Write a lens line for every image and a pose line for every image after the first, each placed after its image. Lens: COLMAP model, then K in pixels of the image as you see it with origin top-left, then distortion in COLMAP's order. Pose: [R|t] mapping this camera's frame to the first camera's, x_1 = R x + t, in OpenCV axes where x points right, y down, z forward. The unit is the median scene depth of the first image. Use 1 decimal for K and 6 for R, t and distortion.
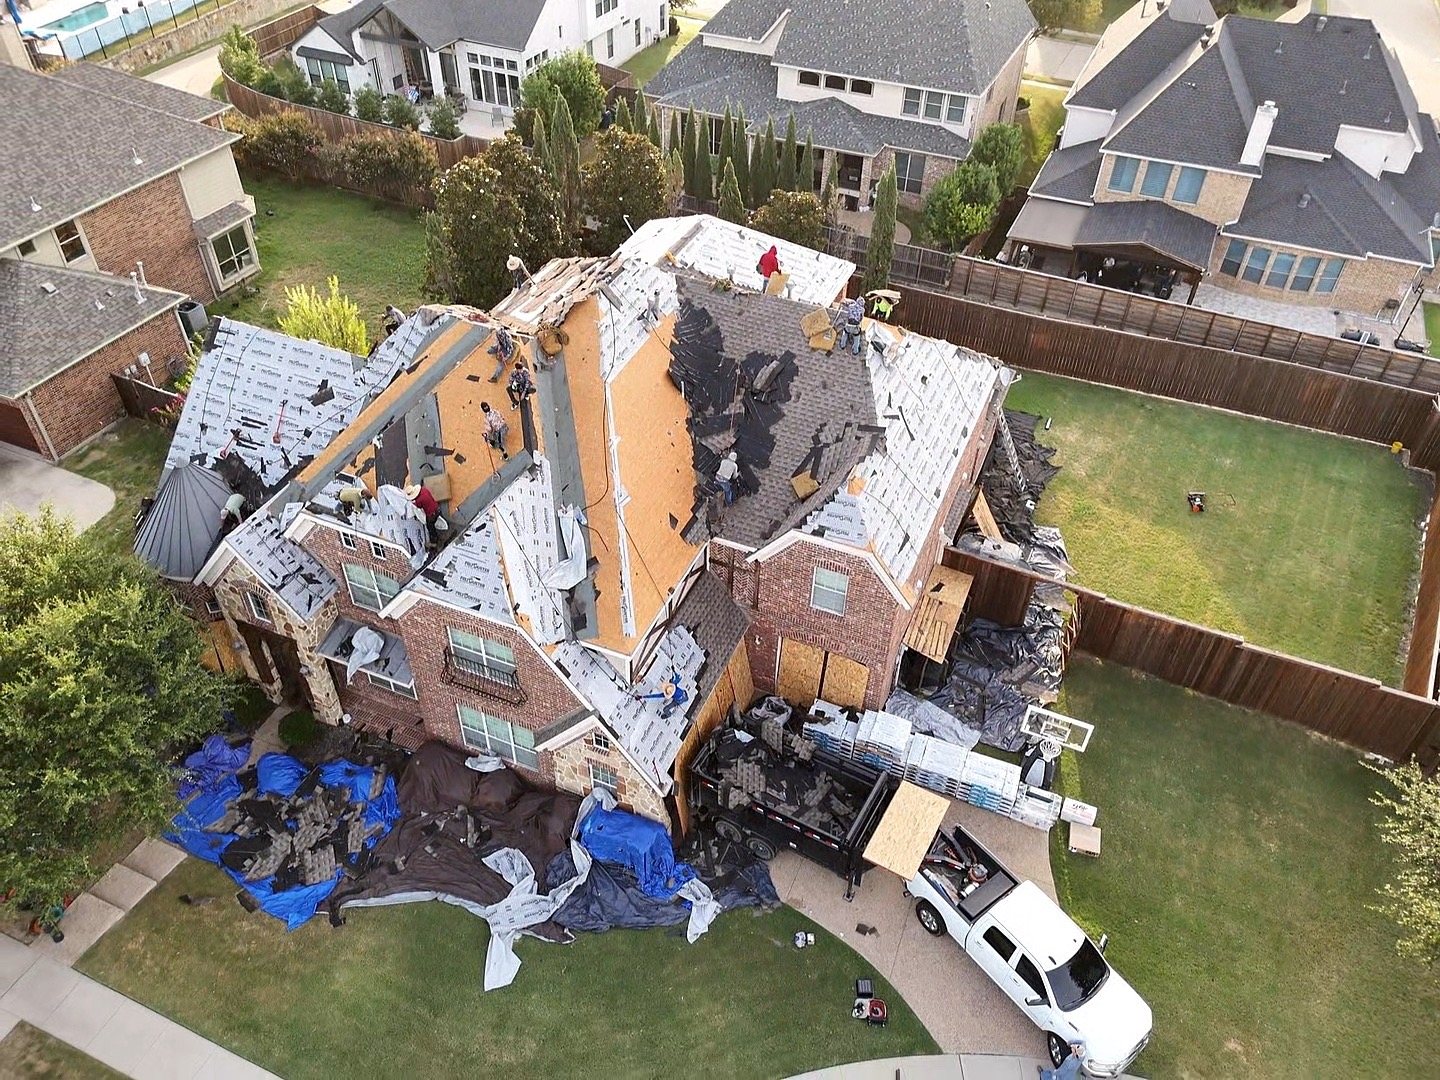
lens RADIAL K [[1056.6, 0, 720.0], [0, 1056.6, 540.0], [0, 0, 1]] dist [0.089250, -0.140012]
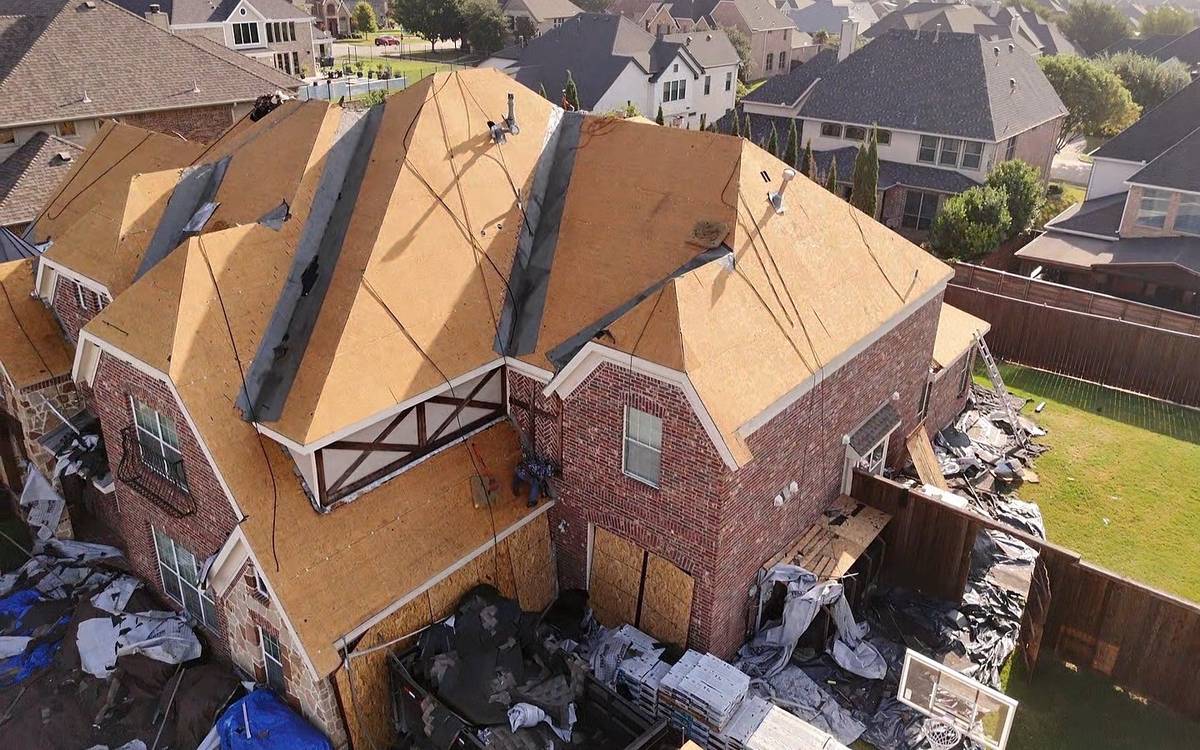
lens RADIAL K [[878.7, 0, 601.7], [0, 878.7, 336.5], [0, 0, 1]] dist [0.042183, -0.042086]
pose [[0.963354, 0.102902, -0.247711, 0.202360], [-0.177918, 0.936233, -0.303006, 0.152909], [0.200735, 0.335974, 0.920232, 0.390234]]
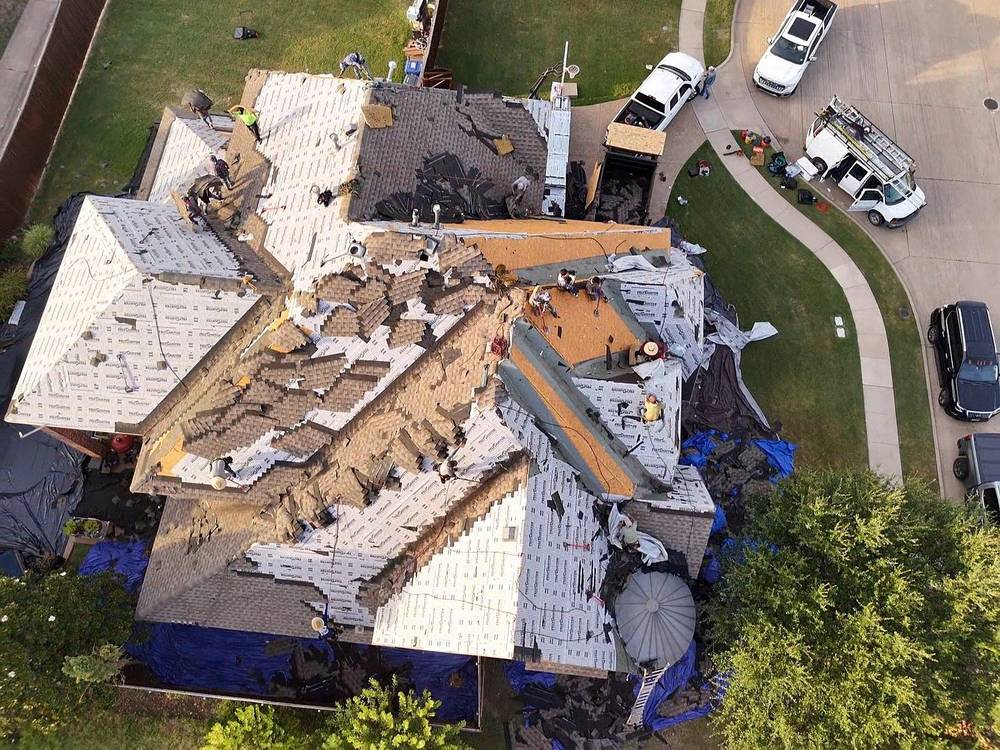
lens RADIAL K [[726.0, 0, 500.0], [0, 726.0, 375.0], [0, 0, 1]] dist [0.106619, -0.131000]
pose [[-0.293659, -0.901922, 0.316704, -0.451795], [0.605342, 0.080954, 0.791838, -0.726130], [-0.739814, 0.424245, 0.522198, 0.587374]]
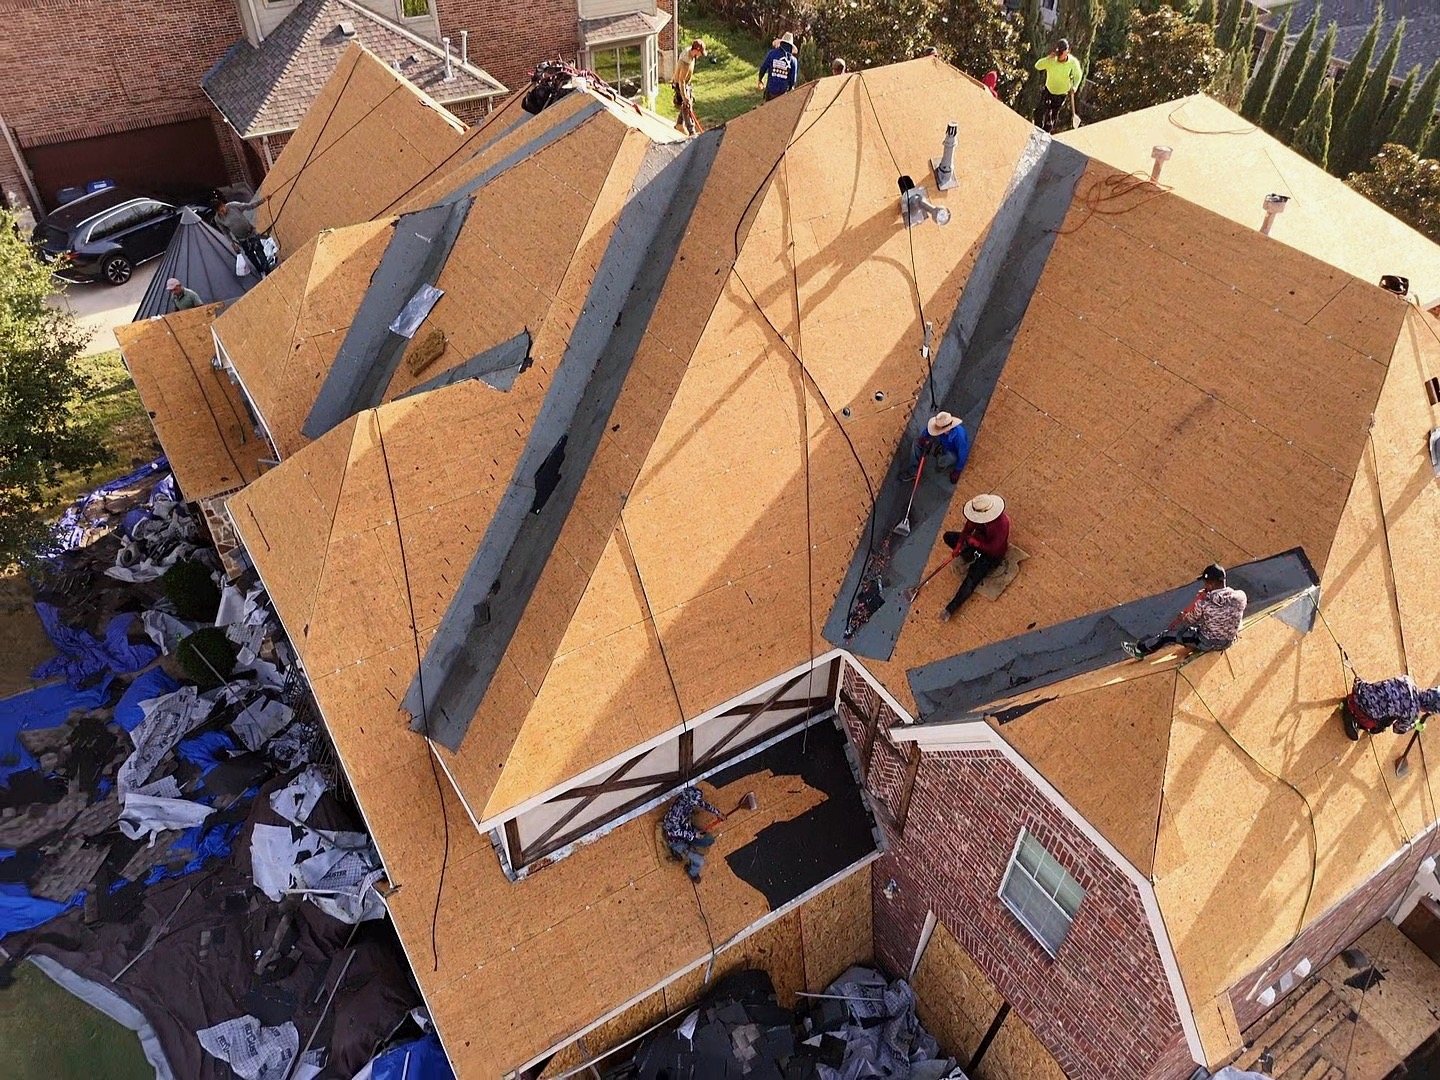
lens RADIAL K [[1045.5, 0, 720.0], [0, 1045.5, 540.0], [0, 0, 1]] dist [0.106619, -0.131000]
pose [[0.823179, 0.374370, -0.426877, 0.117502], [-0.377685, 0.922416, 0.080638, -0.060613], [0.423947, 0.094846, 0.900707, 0.522239]]
